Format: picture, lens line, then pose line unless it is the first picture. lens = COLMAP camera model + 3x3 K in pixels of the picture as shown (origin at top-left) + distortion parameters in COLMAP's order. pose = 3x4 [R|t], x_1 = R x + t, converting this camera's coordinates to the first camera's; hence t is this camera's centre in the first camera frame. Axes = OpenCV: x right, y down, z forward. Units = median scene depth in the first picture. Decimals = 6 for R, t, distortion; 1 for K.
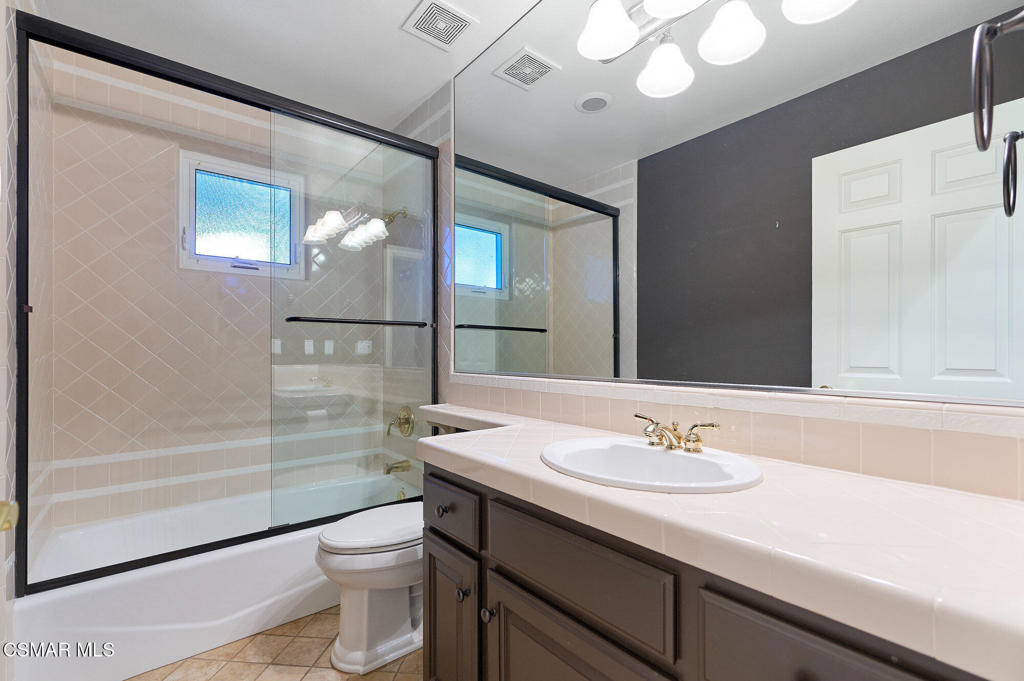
lens RADIAL K [[460.8, 0, 509.6], [0, 460.8, 341.2], [0, 0, 1]] dist [0.000537, 0.000595]
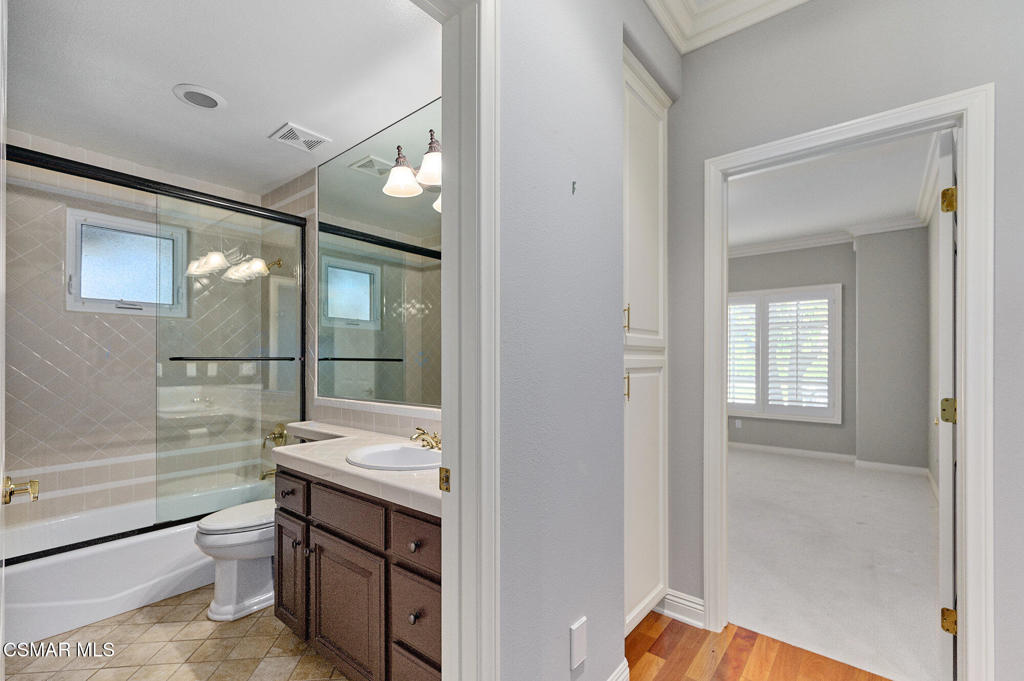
lens RADIAL K [[460.8, 0, 512.3], [0, 460.8, 350.9], [0, 0, 1]] dist [0.000537, 0.000595]
pose [[0.980963, 0.004390, 0.194146, 0.158990], [-0.004907, 0.999986, 0.002180, -0.063192], [-0.194134, -0.003091, 0.980970, -0.352769]]
